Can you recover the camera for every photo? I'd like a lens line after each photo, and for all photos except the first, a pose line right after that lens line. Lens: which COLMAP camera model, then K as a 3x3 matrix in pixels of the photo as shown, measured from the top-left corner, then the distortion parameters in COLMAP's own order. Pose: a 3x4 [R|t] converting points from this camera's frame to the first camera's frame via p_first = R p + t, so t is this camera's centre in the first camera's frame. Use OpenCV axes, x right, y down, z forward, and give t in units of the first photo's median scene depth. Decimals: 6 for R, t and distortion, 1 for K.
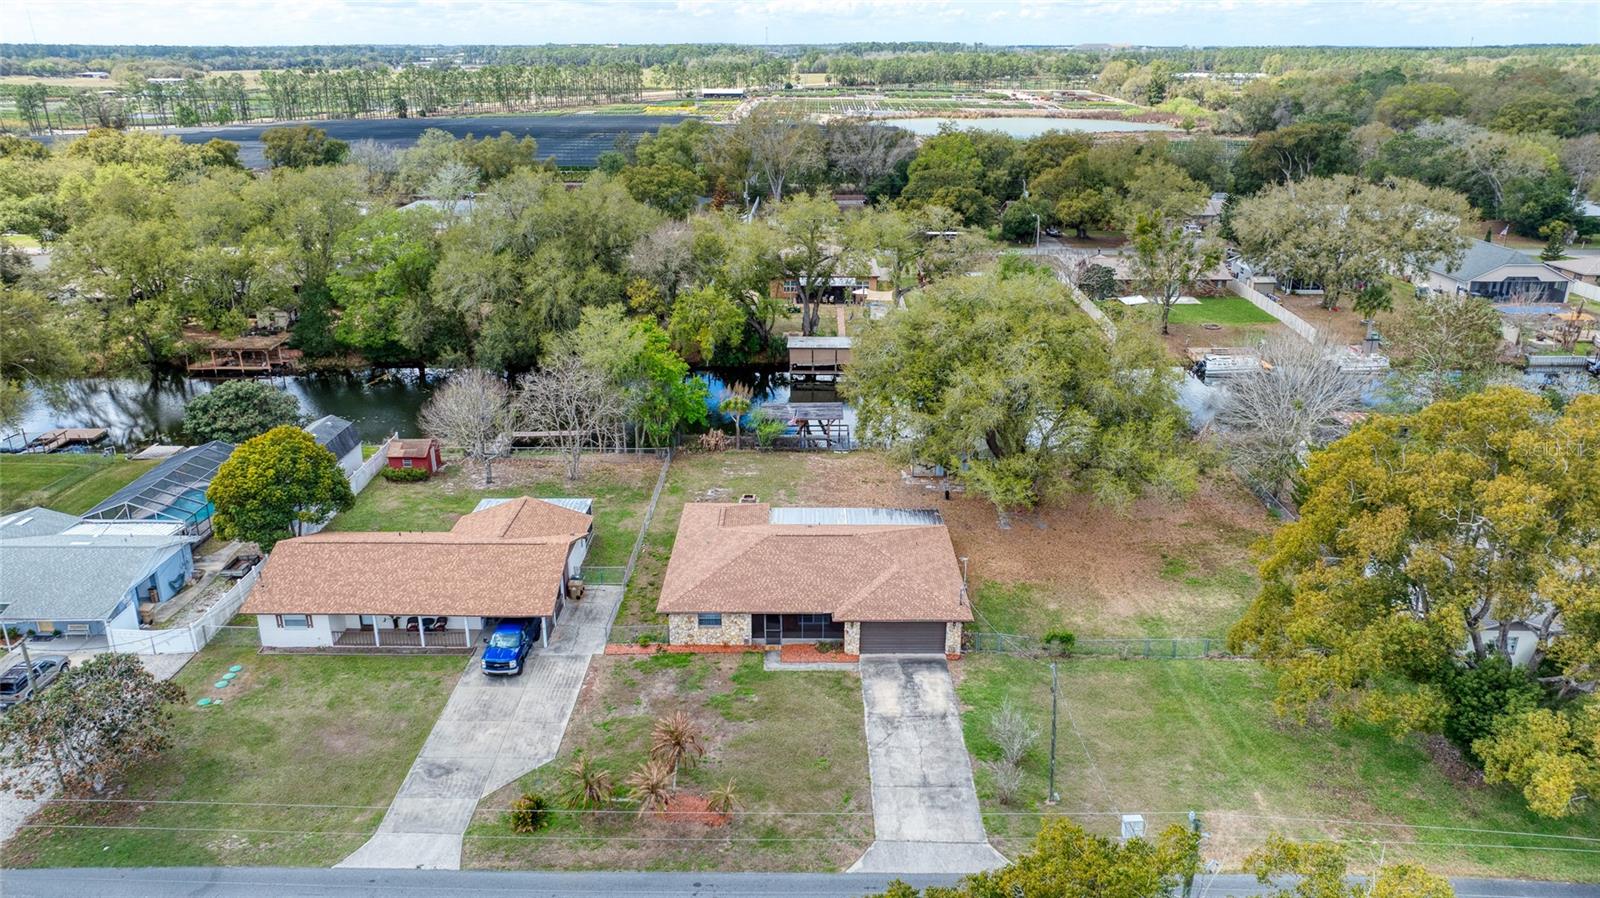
lens RADIAL K [[1162.4, 0, 801.4], [0, 1162.4, 390.1], [0, 0, 1]] dist [-0.033749, 0.032917]
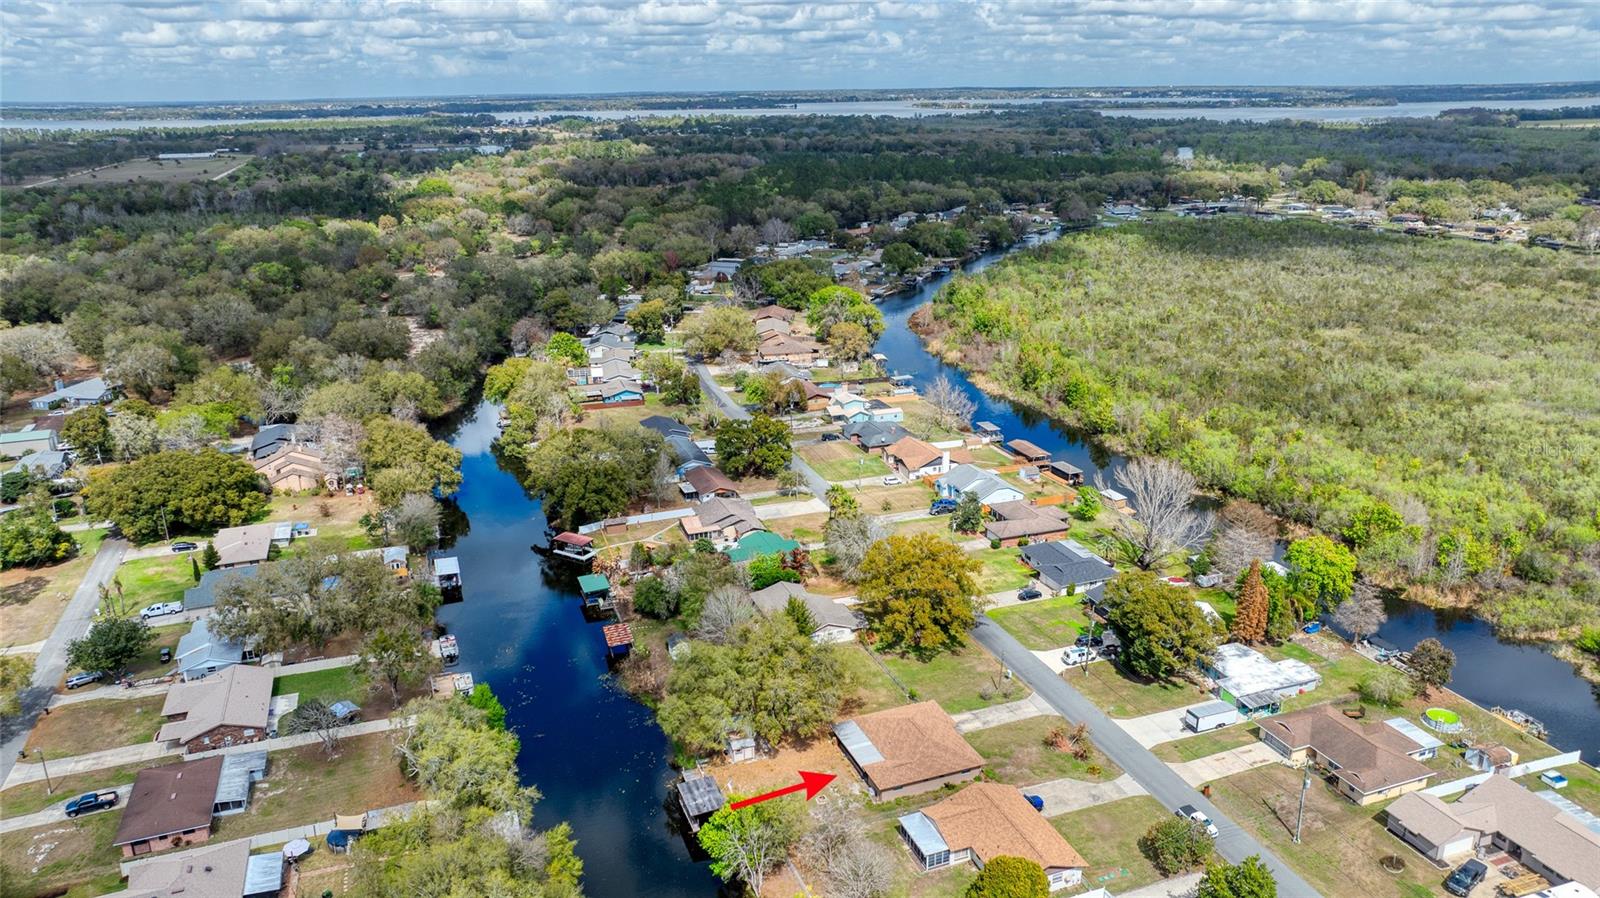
lens RADIAL K [[1126.7, 0, 800.0], [0, 1126.7, 449.0], [0, 0, 1]] dist [-0.034571, 0.031895]
pose [[-0.358467, -0.283241, 0.889537, -1.849837], [0.282267, 0.875377, 0.392481, -1.387176], [-0.889846, 0.391779, -0.233844, 1.606308]]
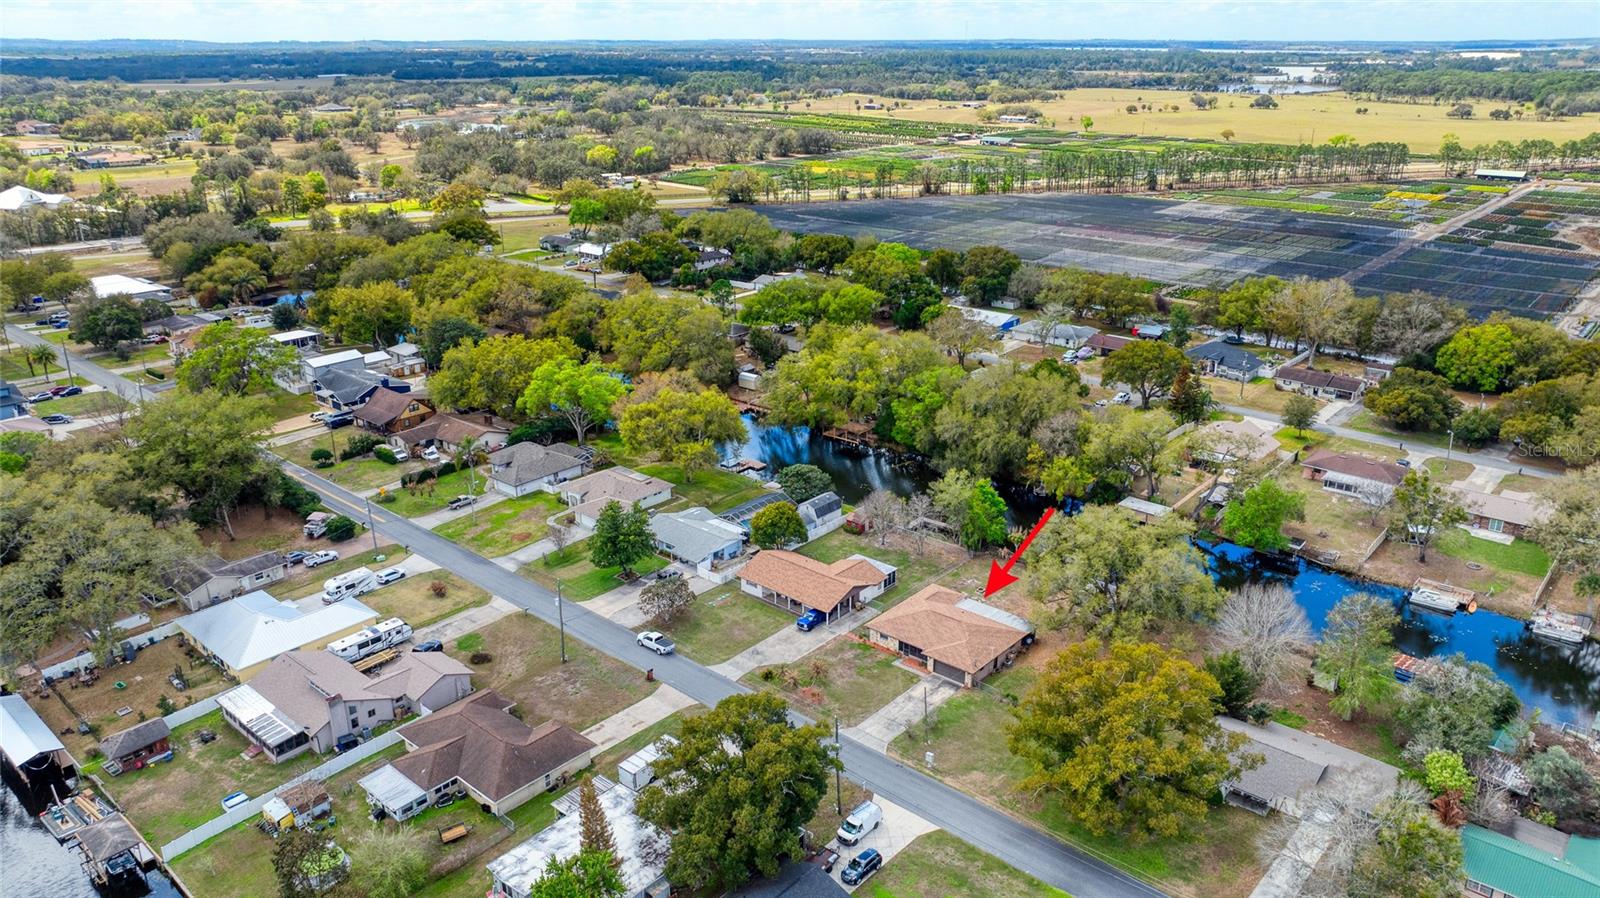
lens RADIAL K [[1152.2, 0, 799.8], [0, 1152.2, 384.6], [0, 0, 1]] dist [-0.032707, 0.033618]
pose [[0.760038, 0.187623, -0.622205, 1.112364], [-0.186276, 0.980140, 0.068016, -0.413398], [0.622610, 0.064207, 0.779894, -0.913617]]
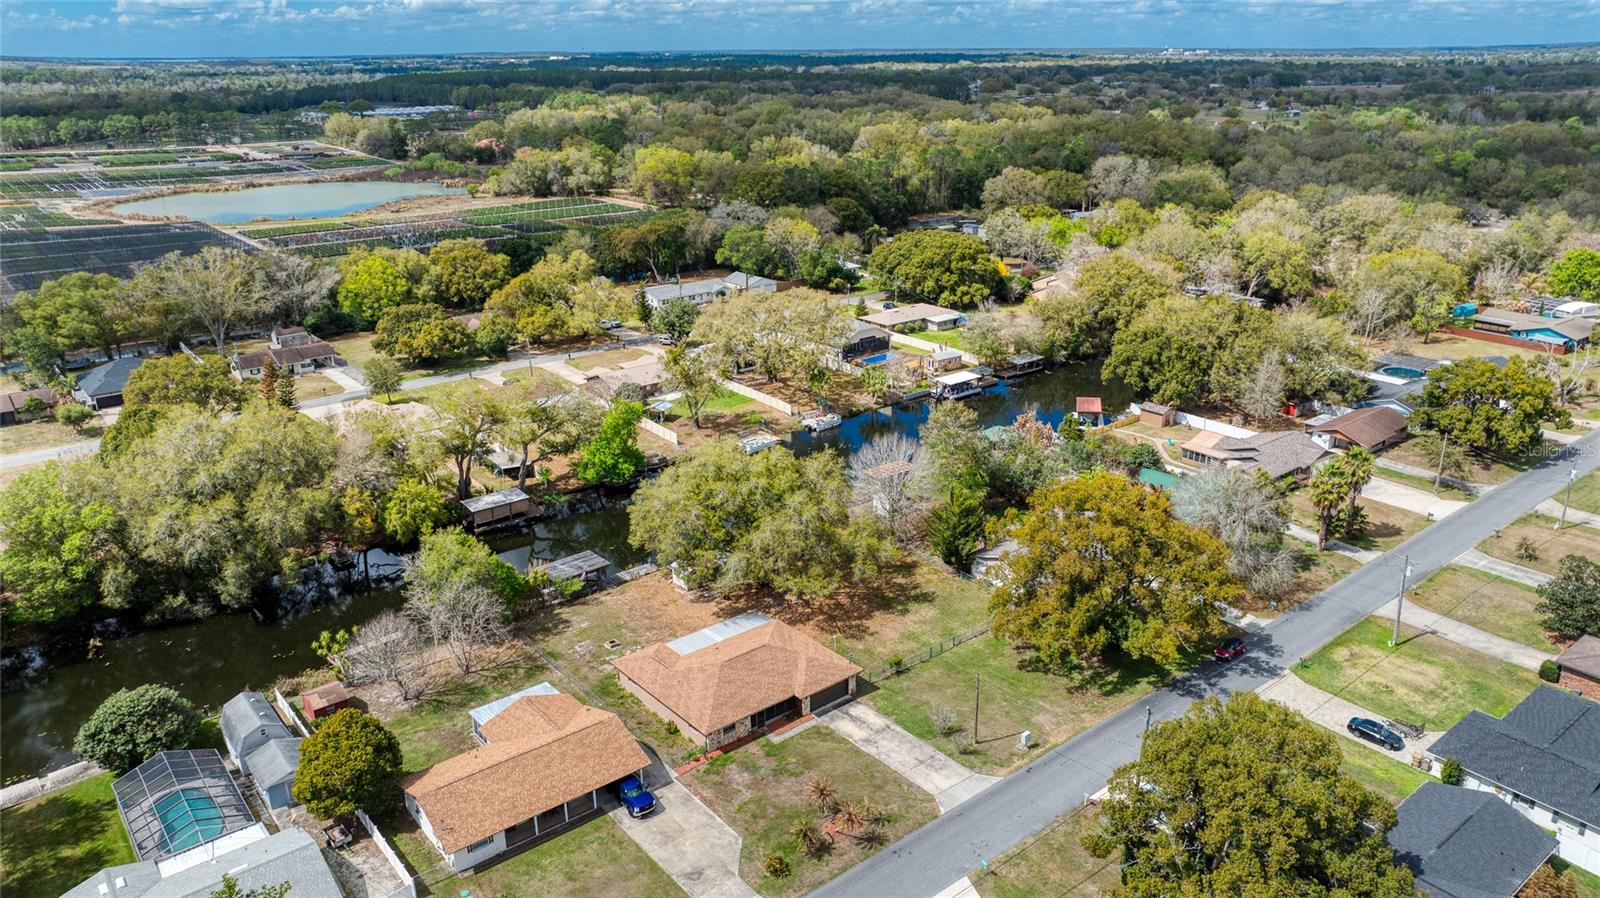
lens RADIAL K [[1126.7, 0, 800.0], [0, 1126.7, 449.0], [0, 0, 1]] dist [-0.034571, 0.031895]
pose [[0.768179, -0.222054, 0.600494, -0.821288], [0.192374, 0.974641, 0.114315, -0.316579], [-0.610650, 0.027705, 0.791416, -0.256503]]
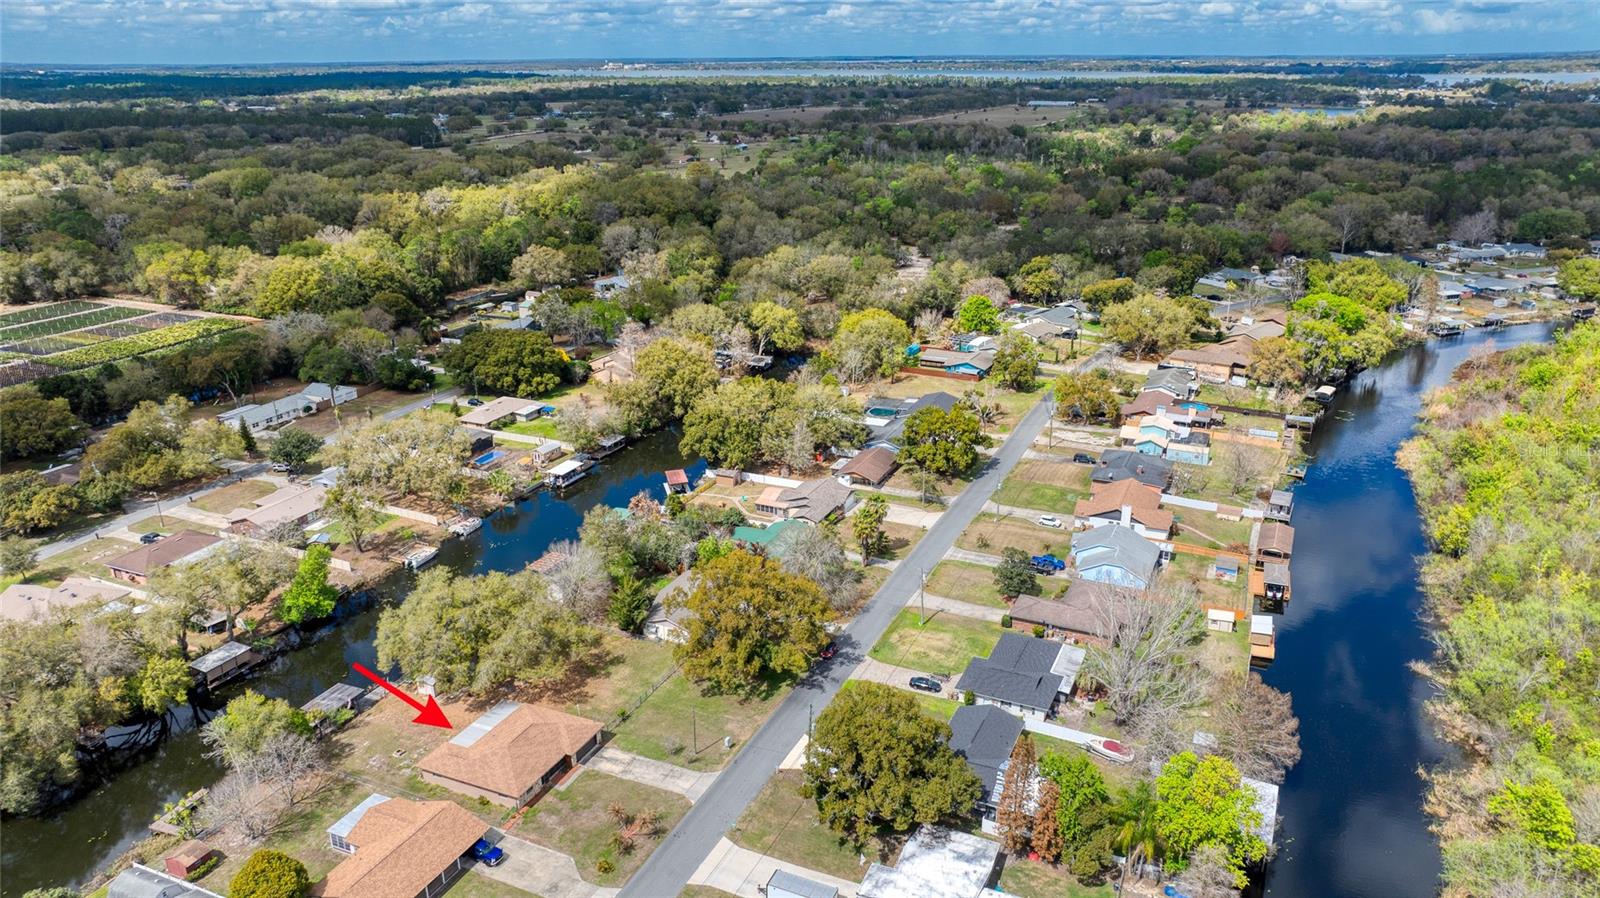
lens RADIAL K [[1126.7, 0, 800.0], [0, 1126.7, 449.0], [0, 0, 1]] dist [-0.034571, 0.031895]
pose [[0.401929, -0.308151, 0.862262, -1.478901], [0.271962, 0.939353, 0.208931, -0.694014], [-0.874351, 0.150528, 0.461358, -0.501034]]
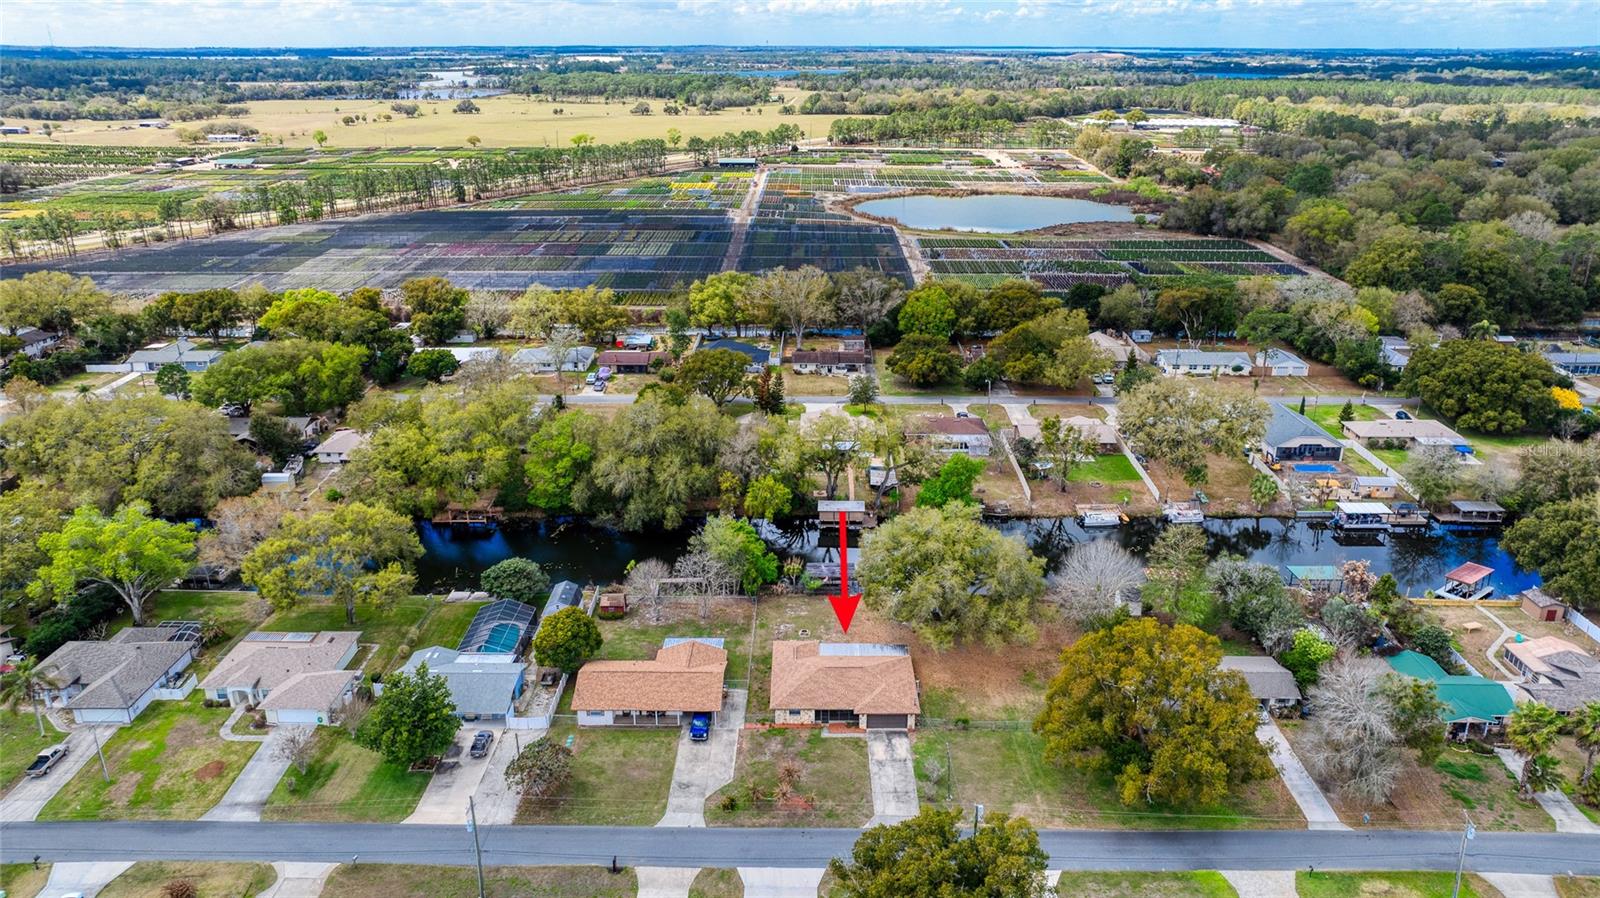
lens RADIAL K [[1152.2, 0, 799.8], [0, 1152.2, 384.6], [0, 0, 1]] dist [-0.032707, 0.033618]
pose [[1.000000, 0.000021, -0.000270, -0.068891], [-0.000022, 0.999995, -0.003031, -0.382394], [0.000270, 0.003031, 0.999995, -1.063626]]
